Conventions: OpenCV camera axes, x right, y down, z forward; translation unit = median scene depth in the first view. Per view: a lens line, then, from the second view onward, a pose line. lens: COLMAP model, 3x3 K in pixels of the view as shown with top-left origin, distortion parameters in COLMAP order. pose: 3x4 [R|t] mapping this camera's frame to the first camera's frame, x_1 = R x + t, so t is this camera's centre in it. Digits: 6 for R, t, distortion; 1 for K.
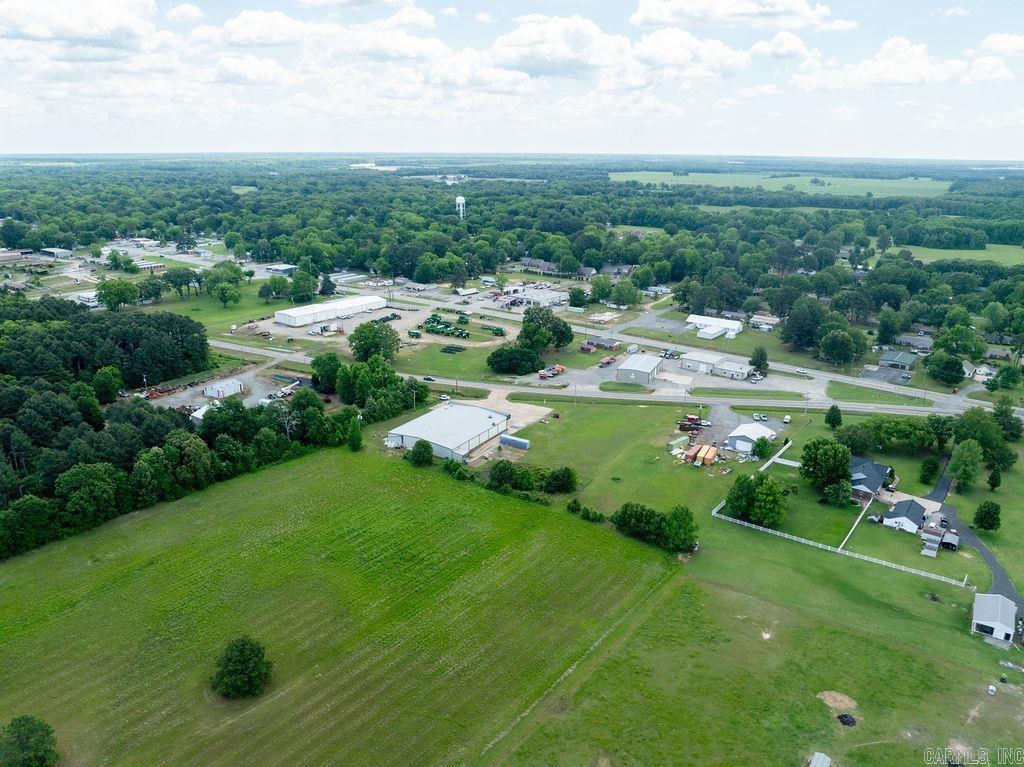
lens RADIAL K [[760.8, 0, 512.0], [0, 760.8, 383.5], [0, 0, 1]] dist [-0.035801, -0.002007]
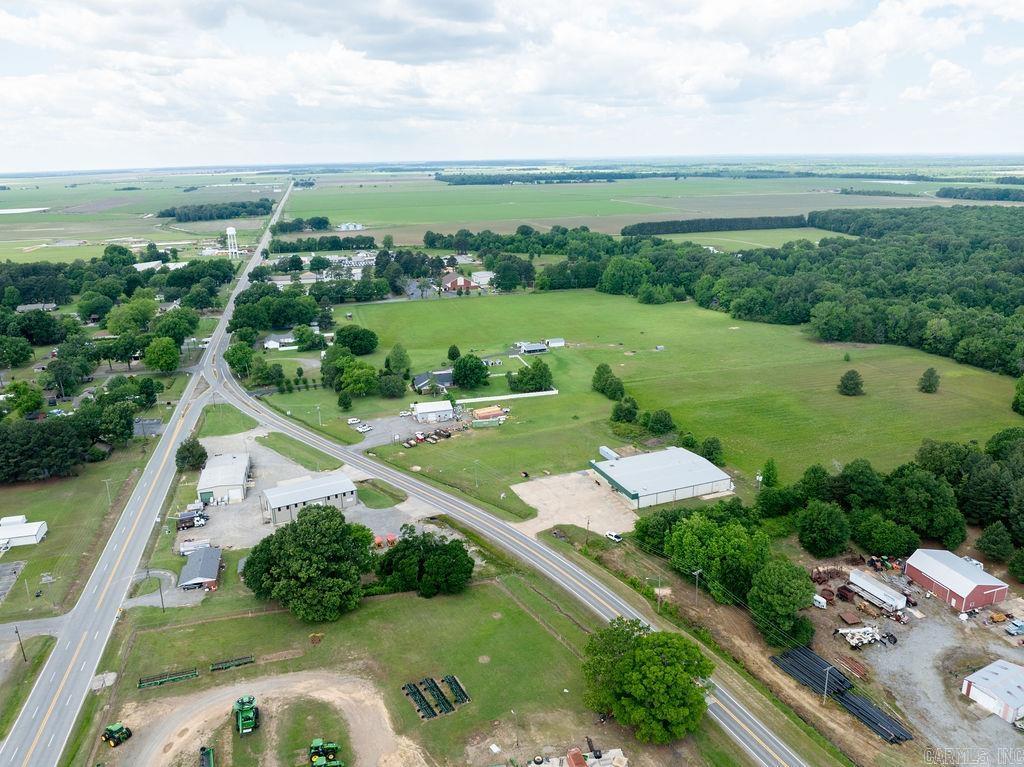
lens RADIAL K [[760.8, 0, 512.0], [0, 760.8, 383.5], [0, 0, 1]] dist [-0.035801, -0.002007]
pose [[-0.810539, -0.167789, 0.561136, -0.389851], [0.187445, 0.833376, 0.519950, -0.487823], [-0.554879, 0.526623, -0.644033, 1.469108]]
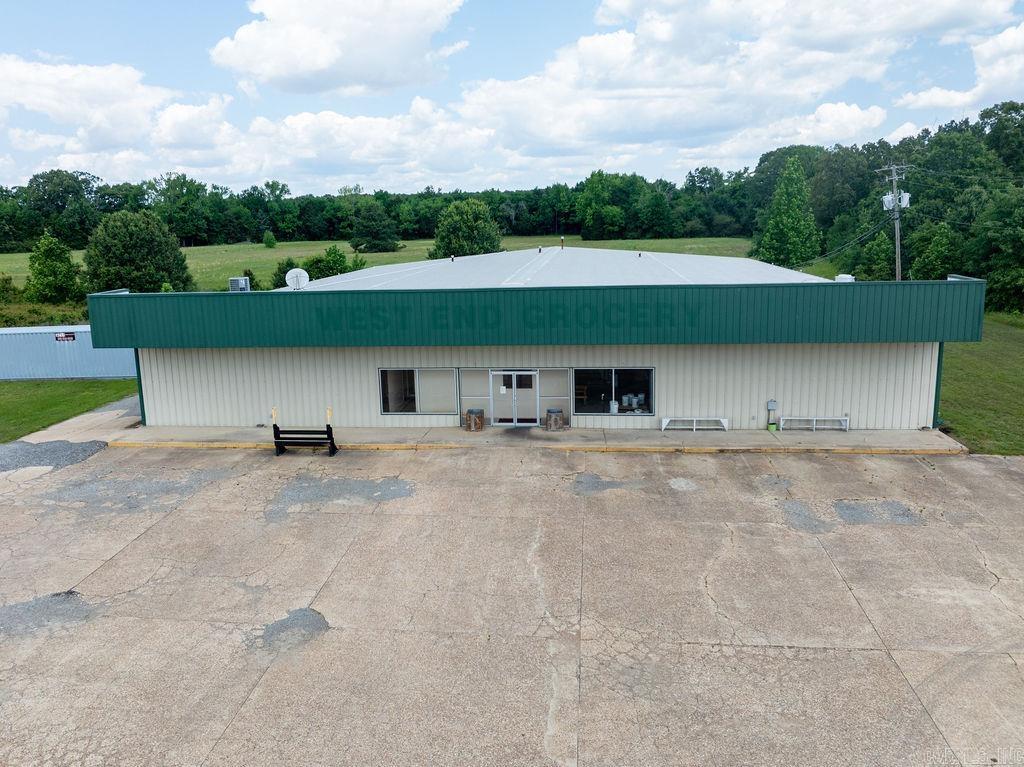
lens RADIAL K [[782.4, 0, 482.7], [0, 782.4, 383.6], [0, 0, 1]] dist [-0.032952, -0.003140]
pose [[-0.902542, 0.102280, -0.418279, -0.008182], [-0.113025, 0.881051, 0.459320, -0.006062], [0.415504, 0.461831, -0.783625, 1.021927]]
